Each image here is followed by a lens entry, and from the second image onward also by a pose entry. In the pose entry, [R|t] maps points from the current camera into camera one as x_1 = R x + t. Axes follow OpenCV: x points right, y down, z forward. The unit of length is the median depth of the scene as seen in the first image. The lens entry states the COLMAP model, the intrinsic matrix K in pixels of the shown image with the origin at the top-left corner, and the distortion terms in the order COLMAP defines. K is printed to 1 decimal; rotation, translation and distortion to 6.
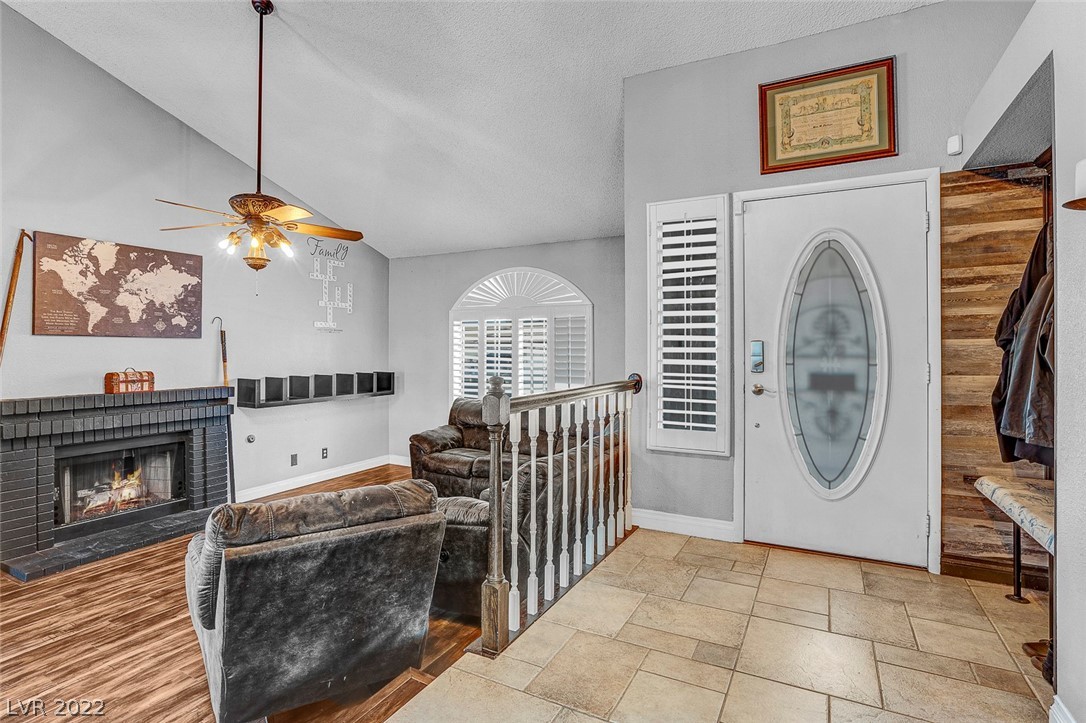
lens RADIAL K [[553.9, 0, 533.2], [0, 553.9, 346.3], [0, 0, 1]] dist [-0.053054, 0.023648]
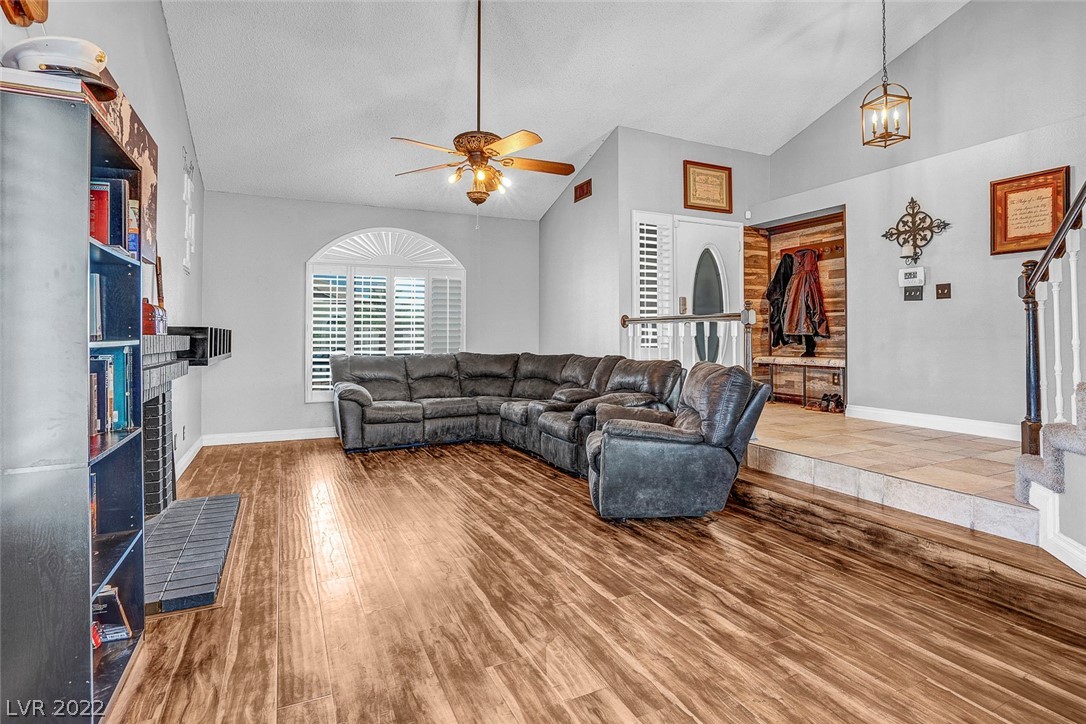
lens RADIAL K [[550.4, 0, 549.4], [0, 550.4, 338.1], [0, 0, 1]] dist [-0.052385, 0.000716]
pose [[0.568612, -0.004661, 0.822593, -1.044771], [0.001625, 0.999988, 0.004543, 0.091163], [-0.822604, -0.001246, 0.568613, 0.238309]]
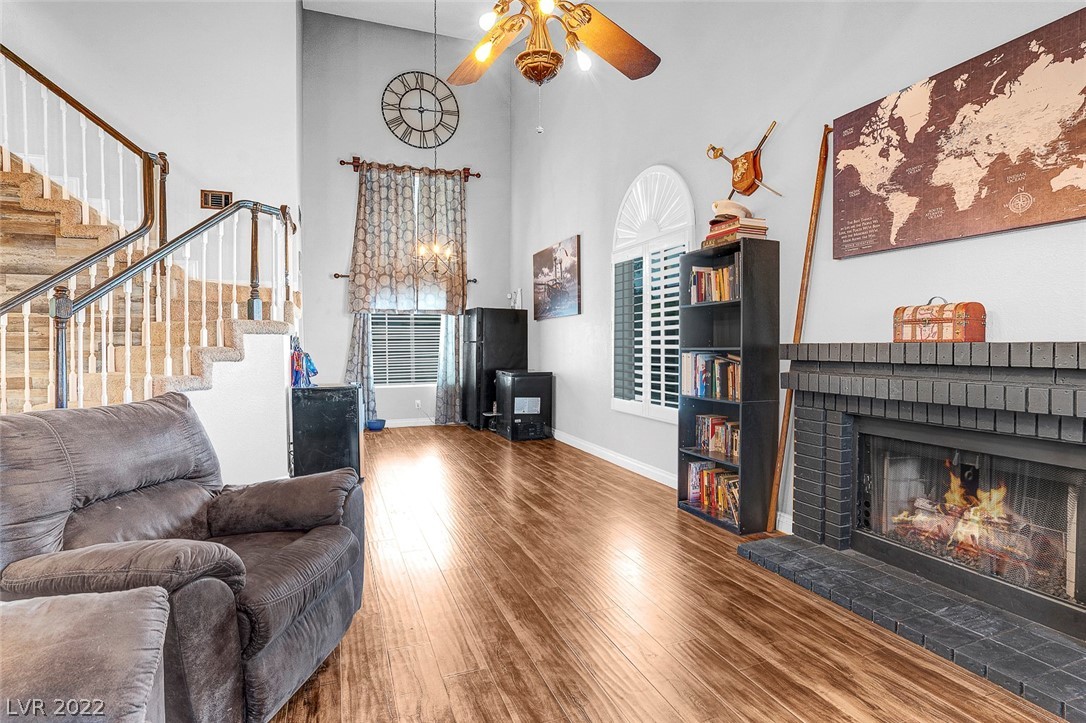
lens RADIAL K [[531.7, 0, 535.0], [0, 531.7, 352.1], [0, 0, 1]] dist [-0.053095, 0.028178]
pose [[-0.643700, 0.014532, -0.765140, -0.092456], [0.007194, 0.999890, 0.012938, 0.089372], [0.765245, 0.002824, -0.643734, 1.076617]]
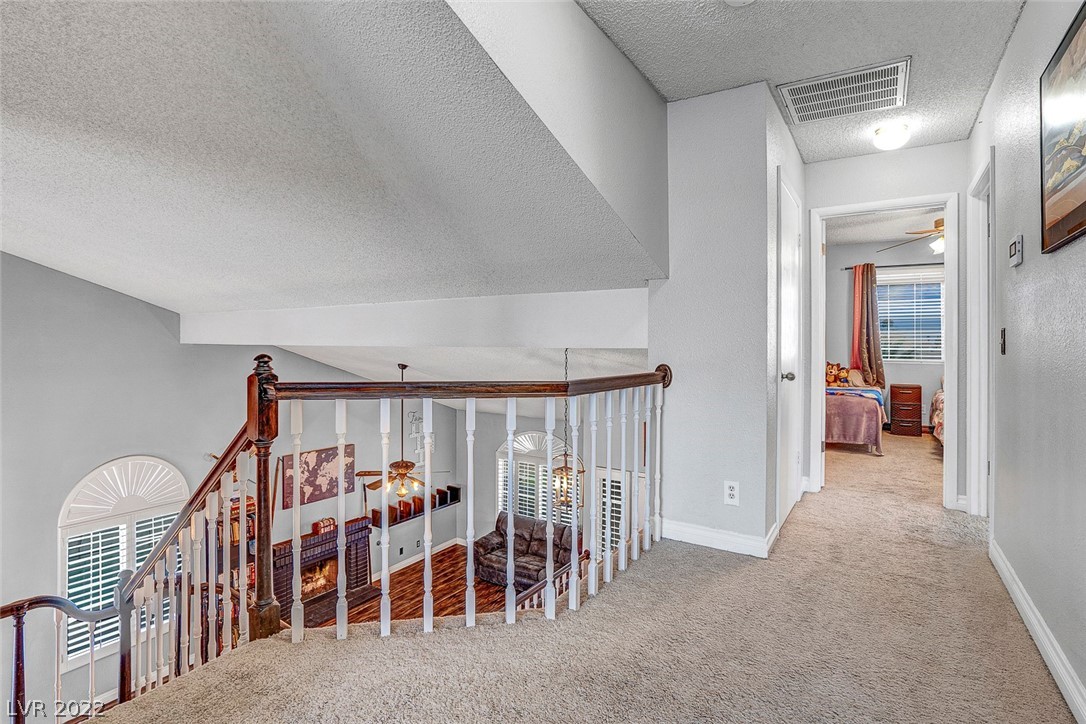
lens RADIAL K [[550.4, 0, 549.4], [0, 550.4, 338.1], [0, 0, 1]] dist [-0.052385, 0.000716]
pose [[0.998265, 0.008485, -0.058268, 0.133573], [-0.008592, 0.999962, -0.001577, -0.606491], [0.058252, 0.002075, 0.998300, -0.841675]]
